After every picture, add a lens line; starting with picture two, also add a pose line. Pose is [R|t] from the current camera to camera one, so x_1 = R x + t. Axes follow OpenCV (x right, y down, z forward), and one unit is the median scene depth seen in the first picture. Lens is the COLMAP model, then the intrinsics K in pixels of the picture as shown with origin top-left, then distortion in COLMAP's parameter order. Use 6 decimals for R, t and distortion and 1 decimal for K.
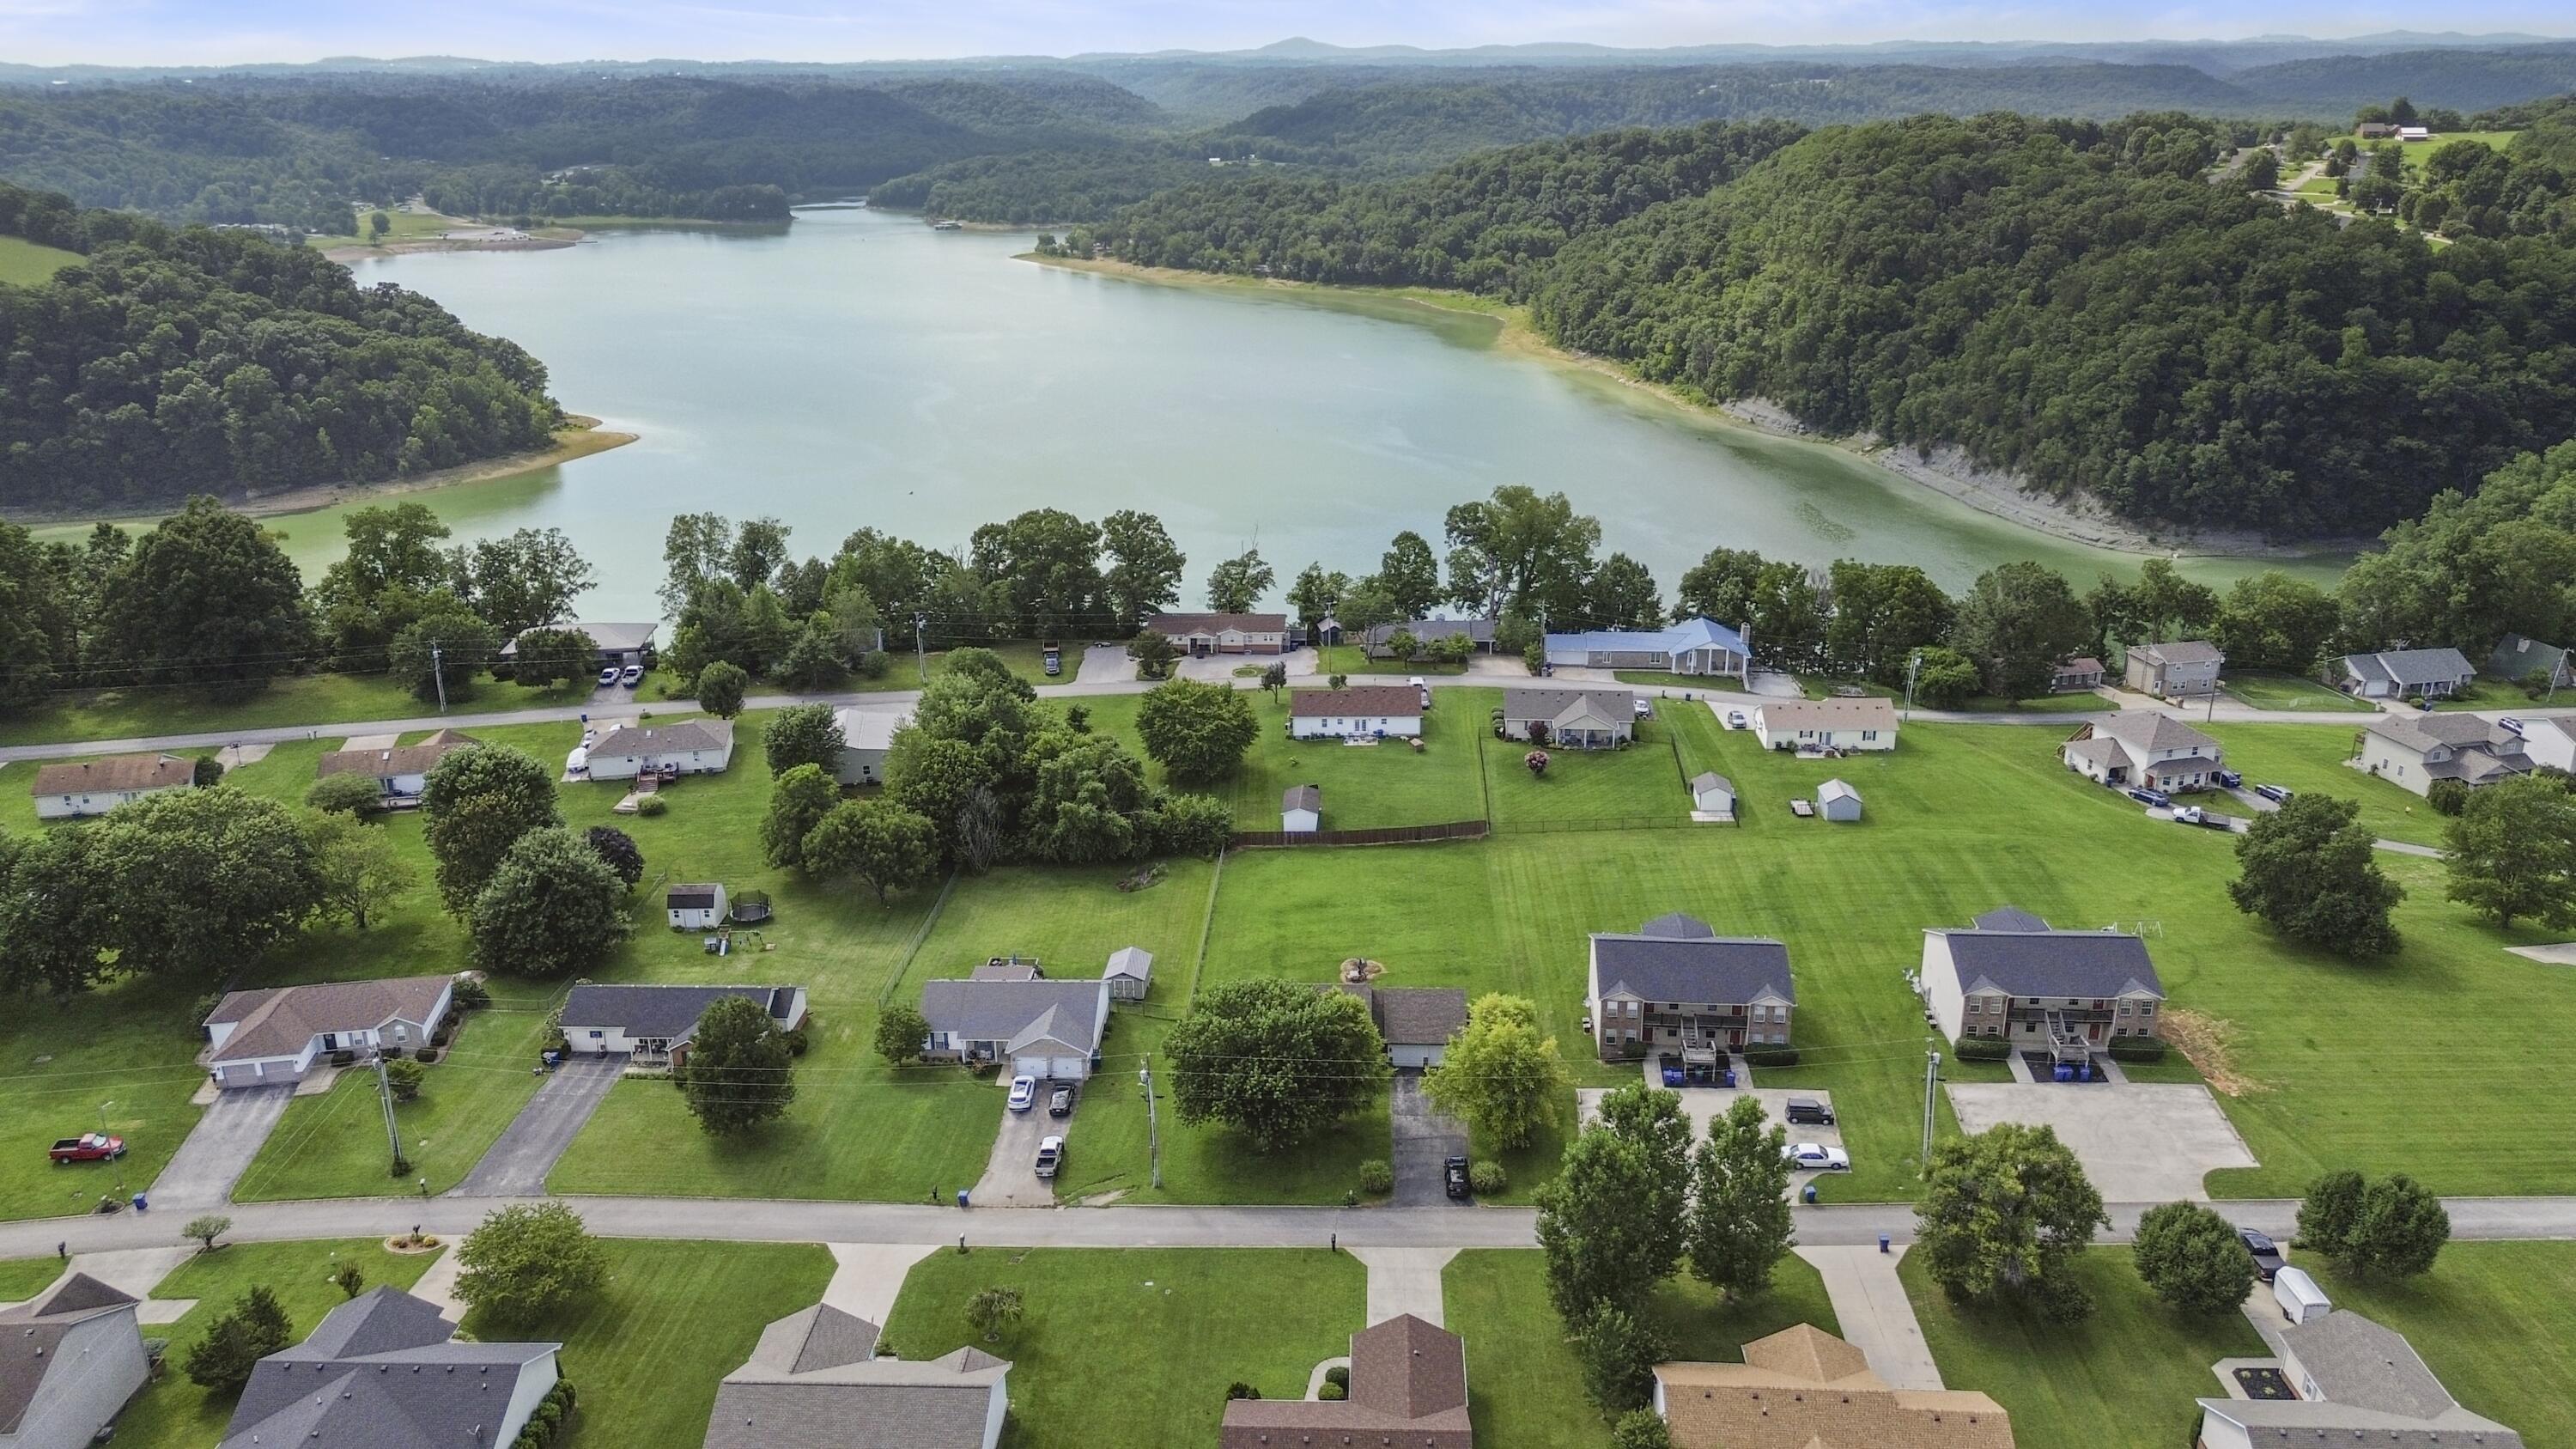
lens RADIAL K [[1819.8, 0, 1301.6], [0, 1819.8, 741.1], [0, 0, 1]] dist [0.054434, -0.051182]
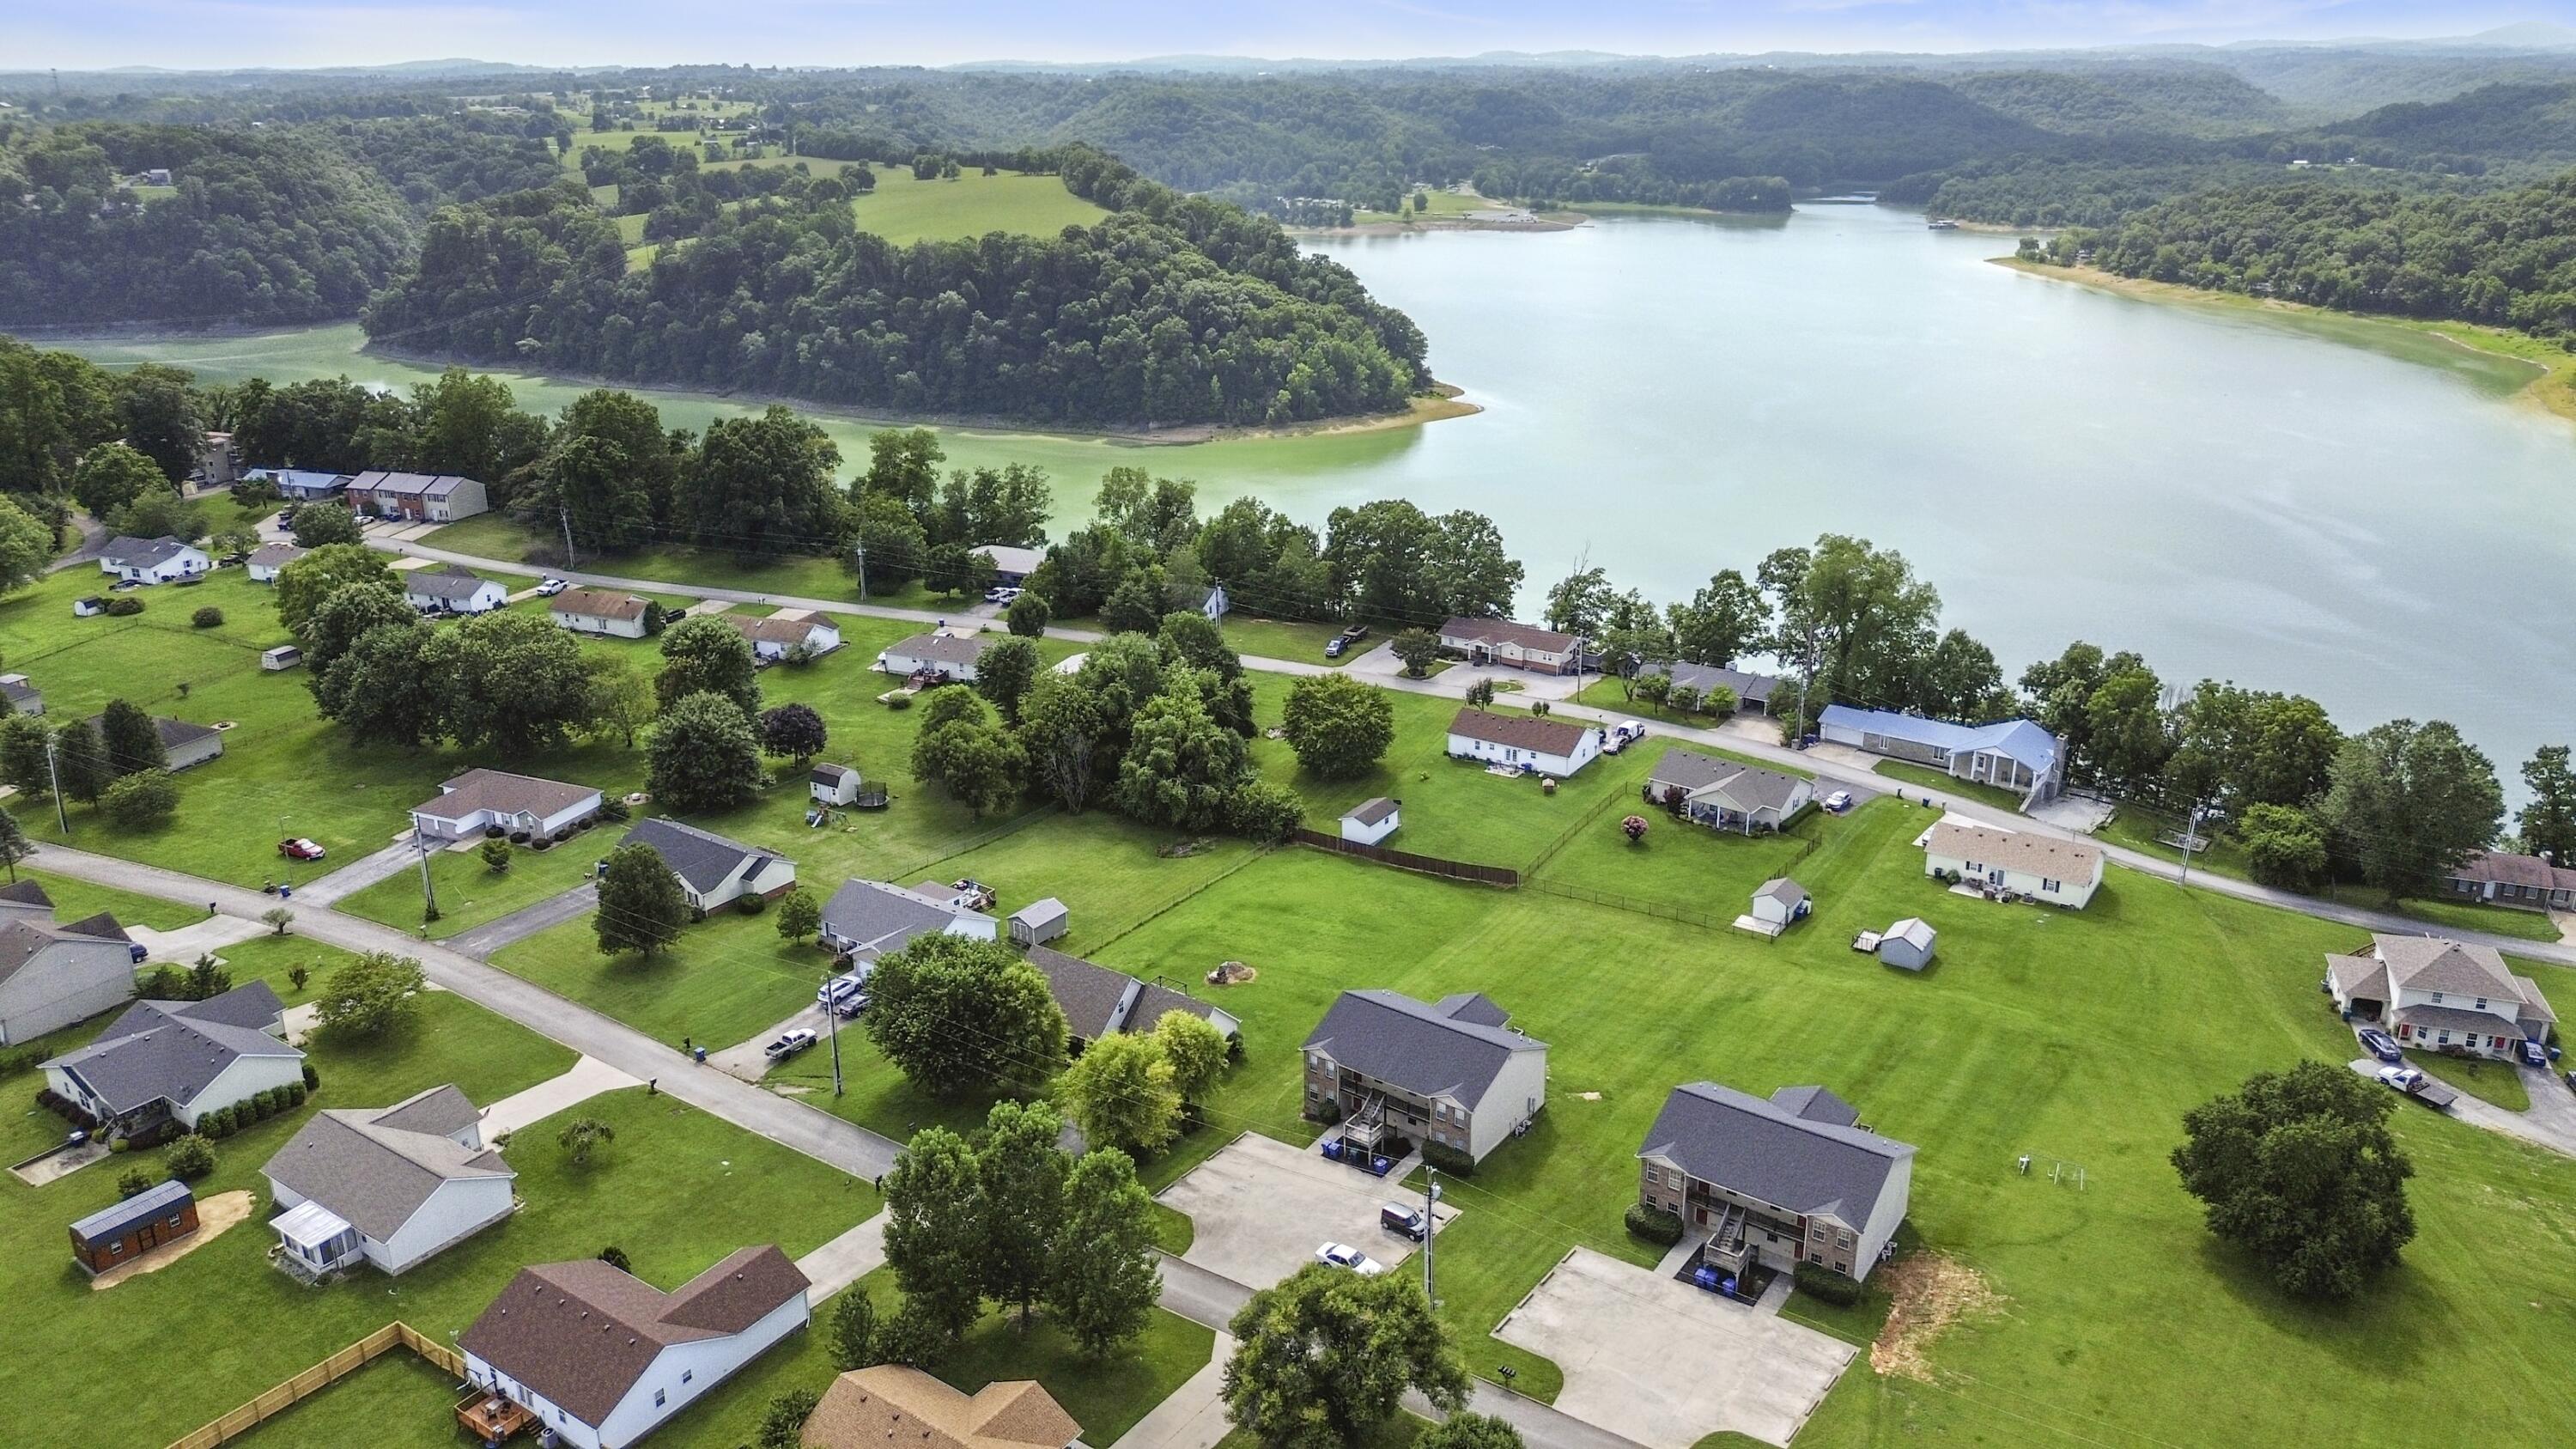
lens RADIAL K [[1819.8, 0, 1273.7], [0, 1819.8, 740.2], [0, 0, 1]] dist [0.054434, -0.051182]
pose [[0.846913, 0.189493, -0.496822, 0.343803], [-0.187780, 0.980728, 0.053958, -0.038164], [0.497471, 0.047596, 0.866174, 0.092397]]
